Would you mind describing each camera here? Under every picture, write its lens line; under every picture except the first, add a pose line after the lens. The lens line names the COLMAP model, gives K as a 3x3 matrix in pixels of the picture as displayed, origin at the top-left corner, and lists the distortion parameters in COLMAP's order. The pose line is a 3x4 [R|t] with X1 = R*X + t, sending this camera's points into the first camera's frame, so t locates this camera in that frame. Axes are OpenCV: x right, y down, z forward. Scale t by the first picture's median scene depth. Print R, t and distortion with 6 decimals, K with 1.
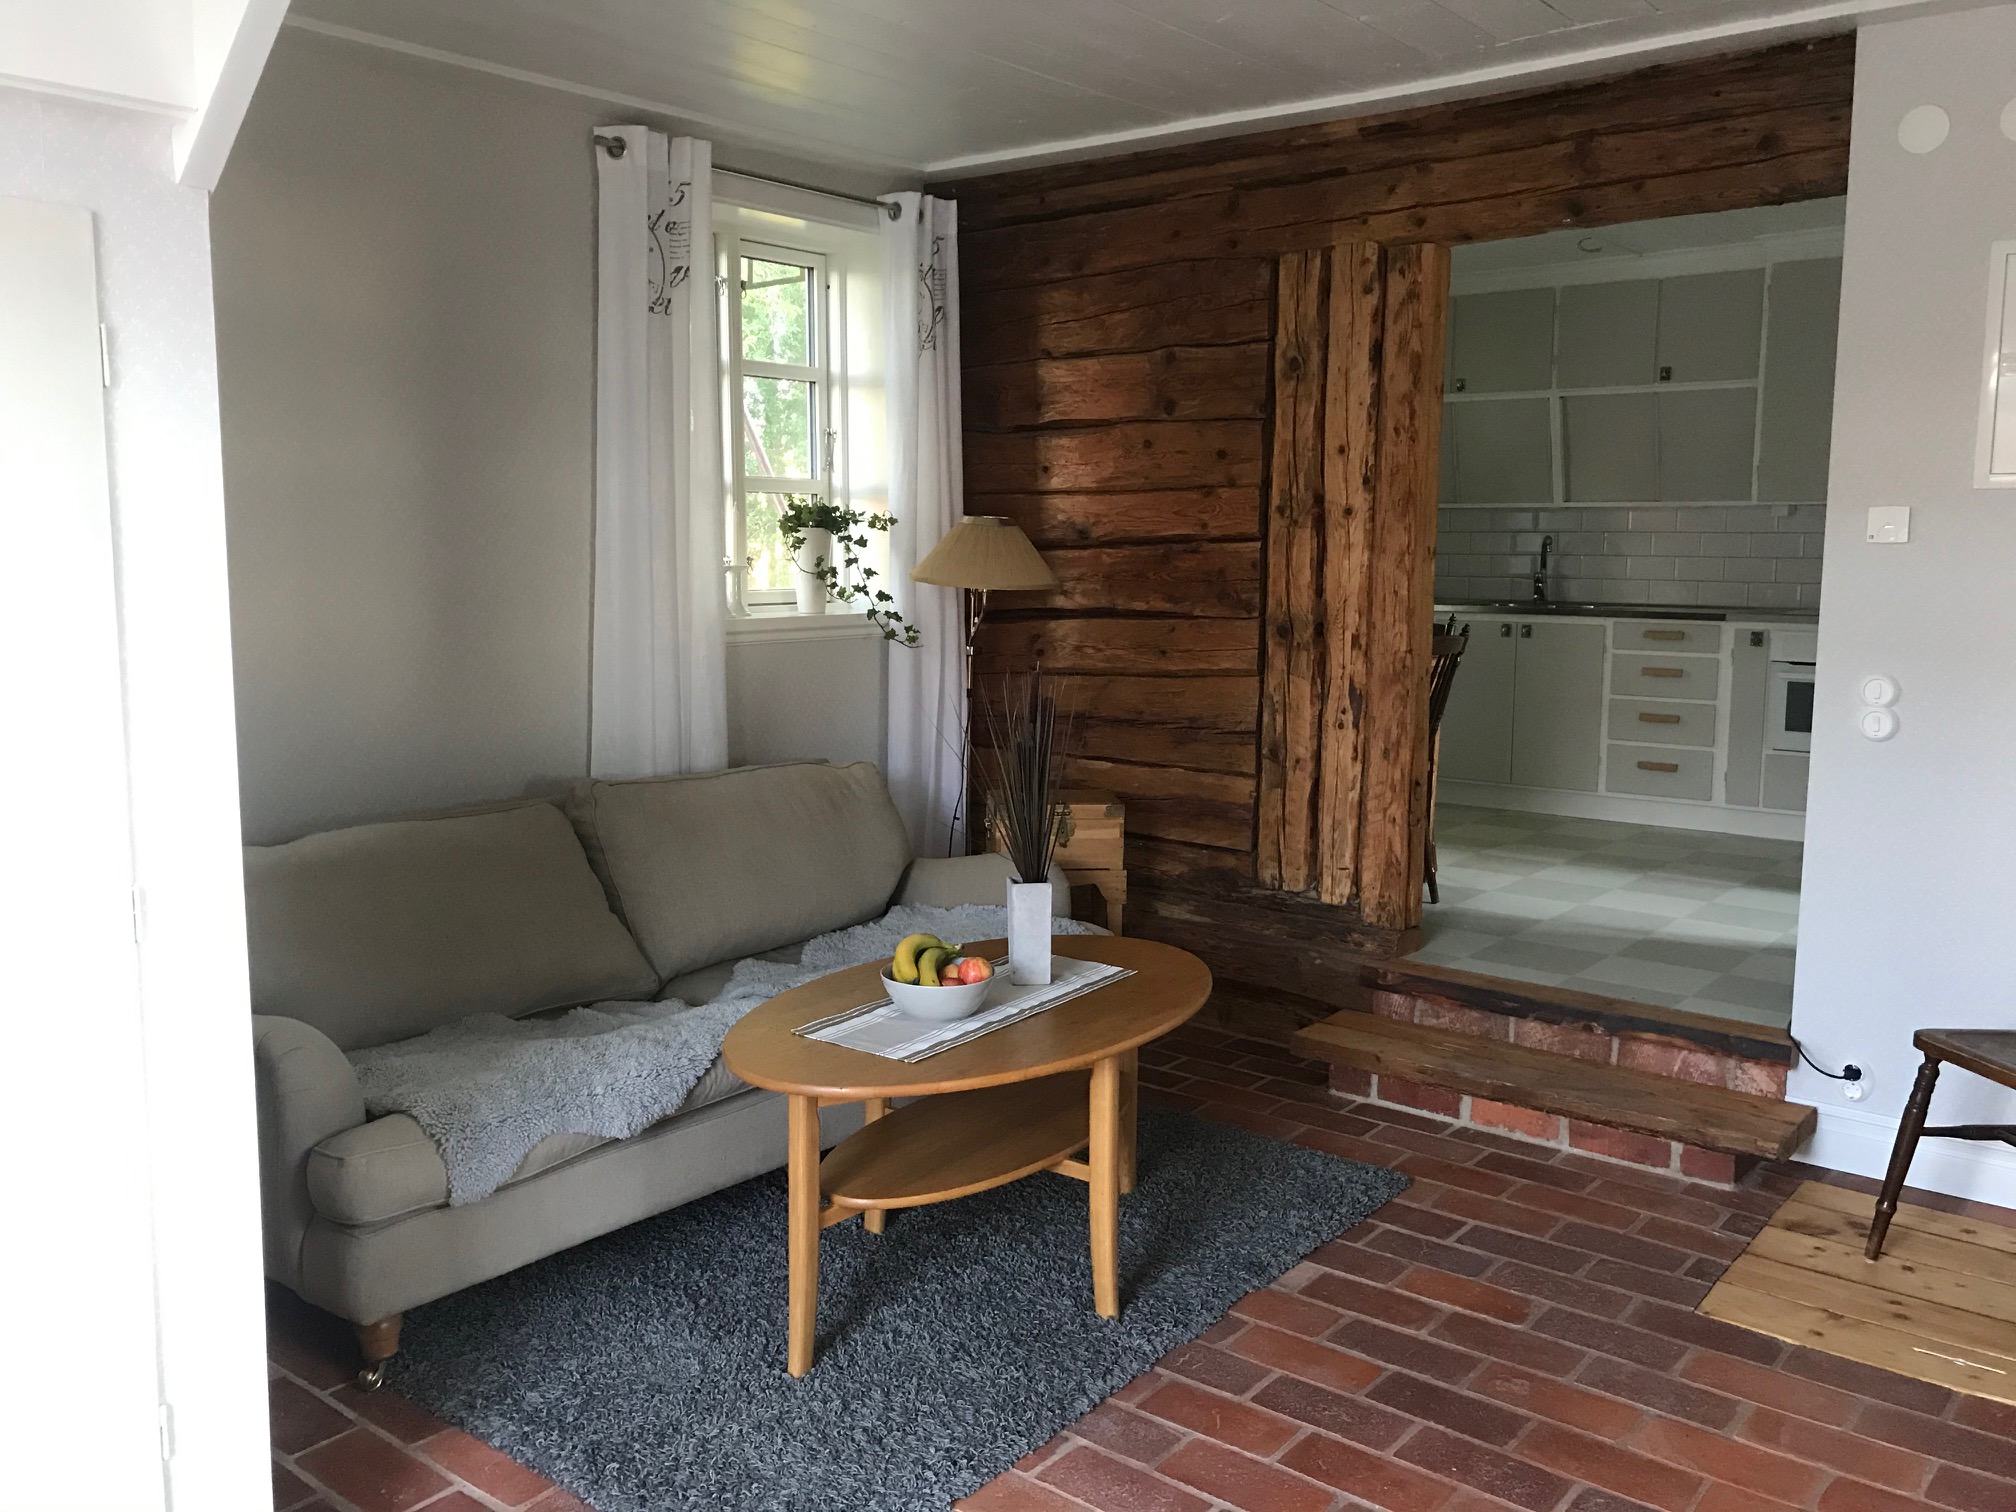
lens RADIAL K [[1638.9, 0, 1008.0], [0, 1638.9, 756.0], [0, 0, 1]] dist [0.002078, -0.006854]
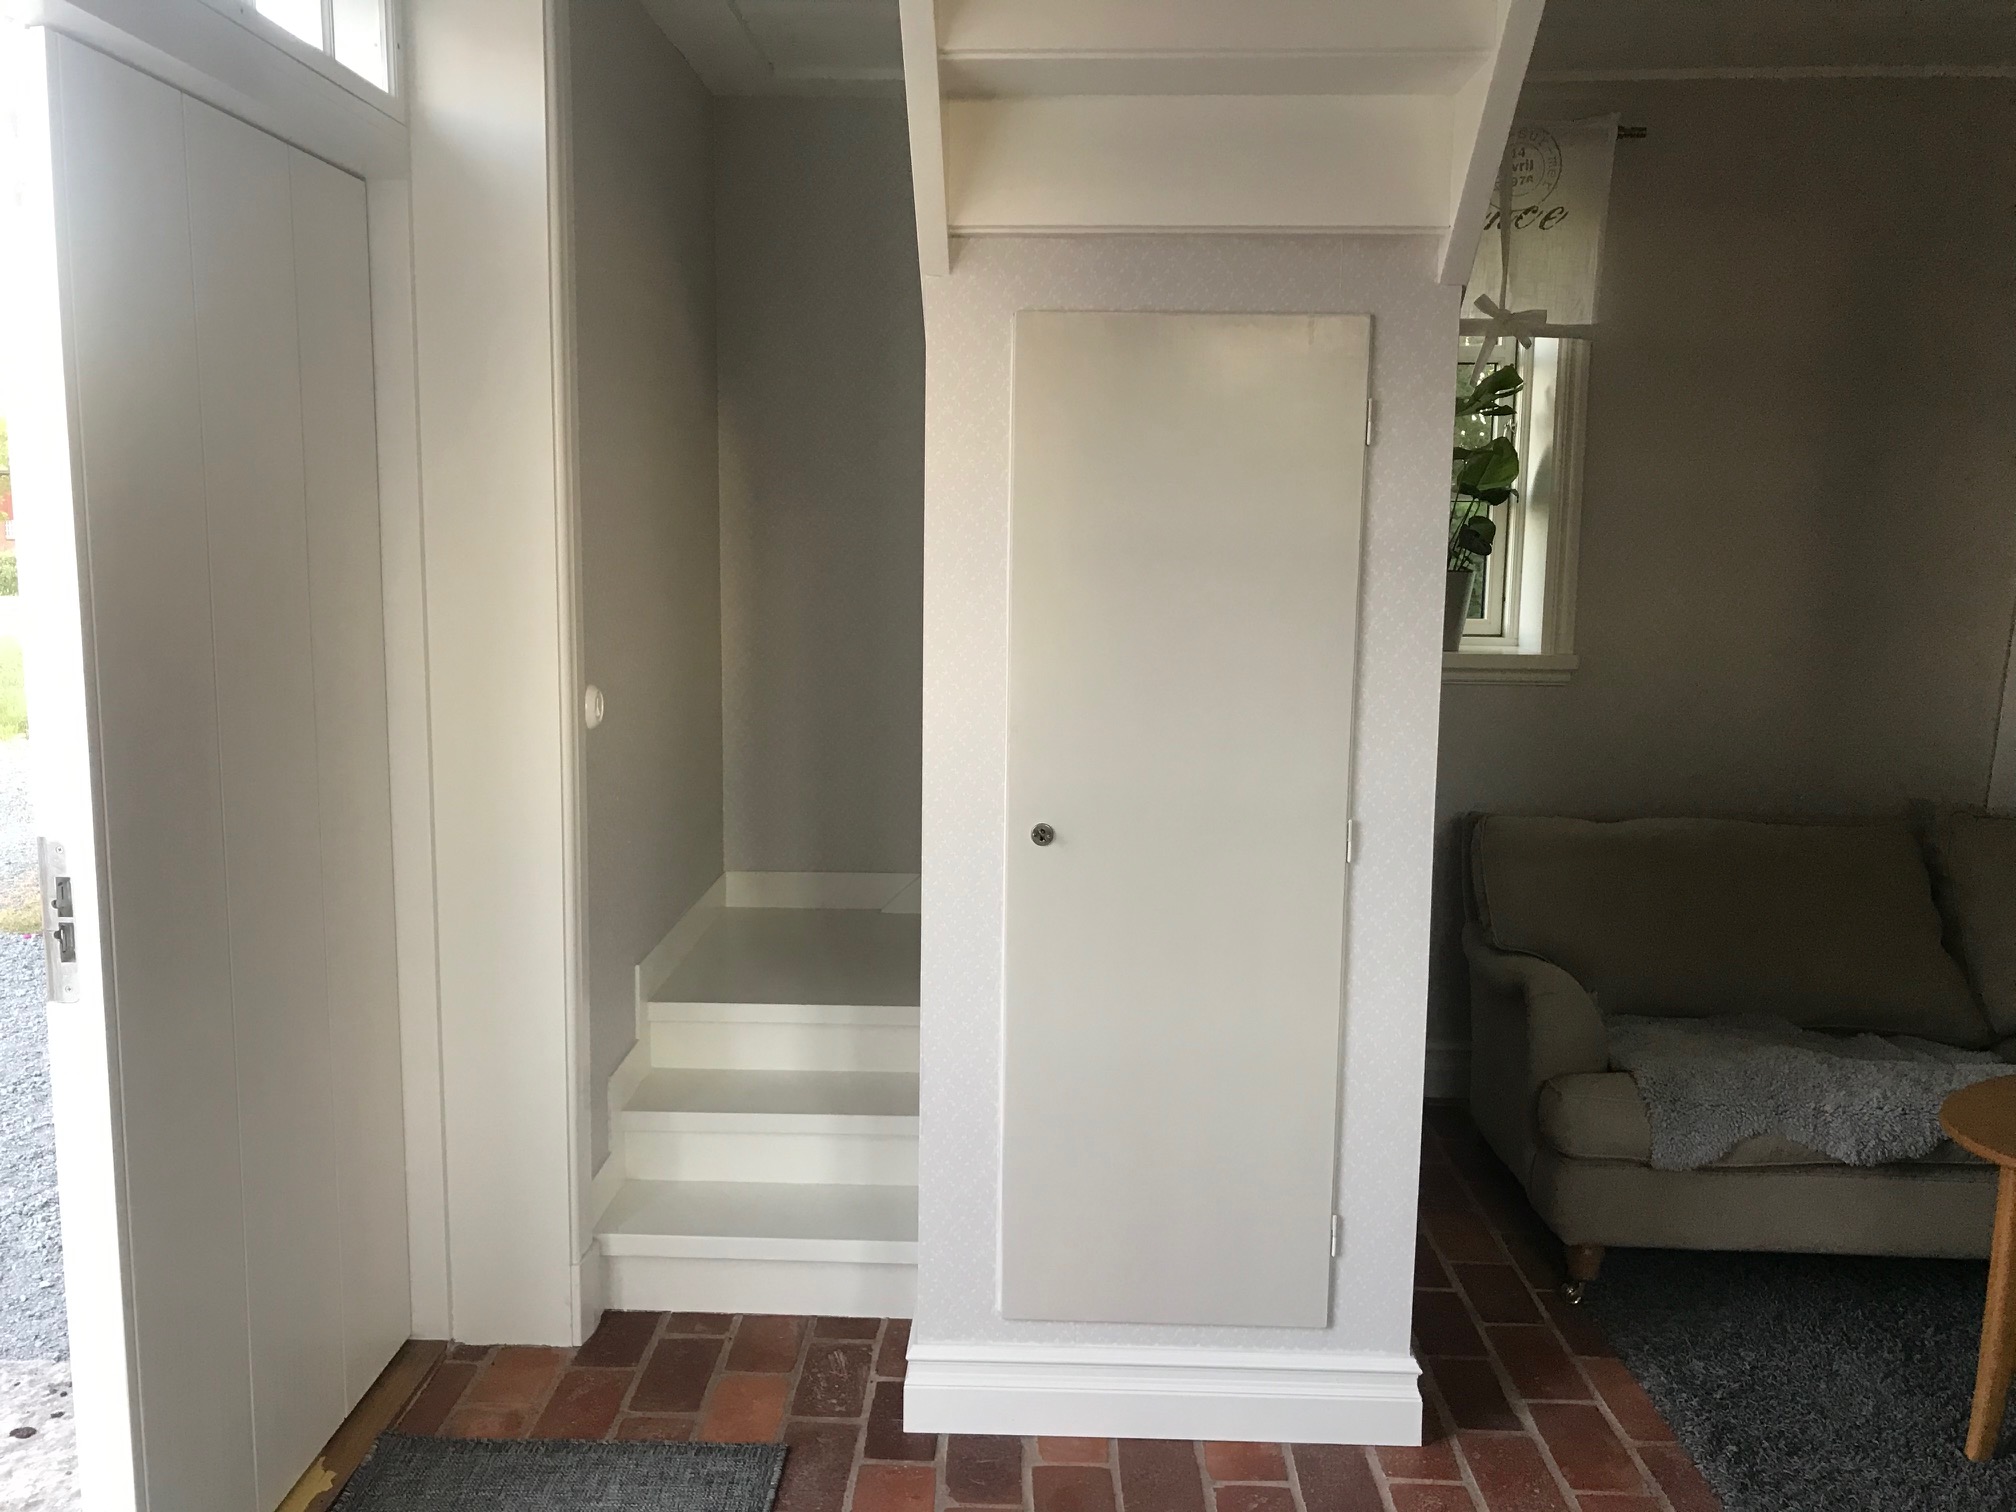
lens RADIAL K [[1635.6, 0, 1008.0], [0, 1635.6, 756.0], [0, 0, 1]] dist [0.004957, -0.084588]
pose [[0.586504, 0.114664, -0.801788, 0.244985], [-0.115423, 0.991657, 0.057386, -0.010223], [0.801680, 0.058887, 0.594846, -0.010093]]
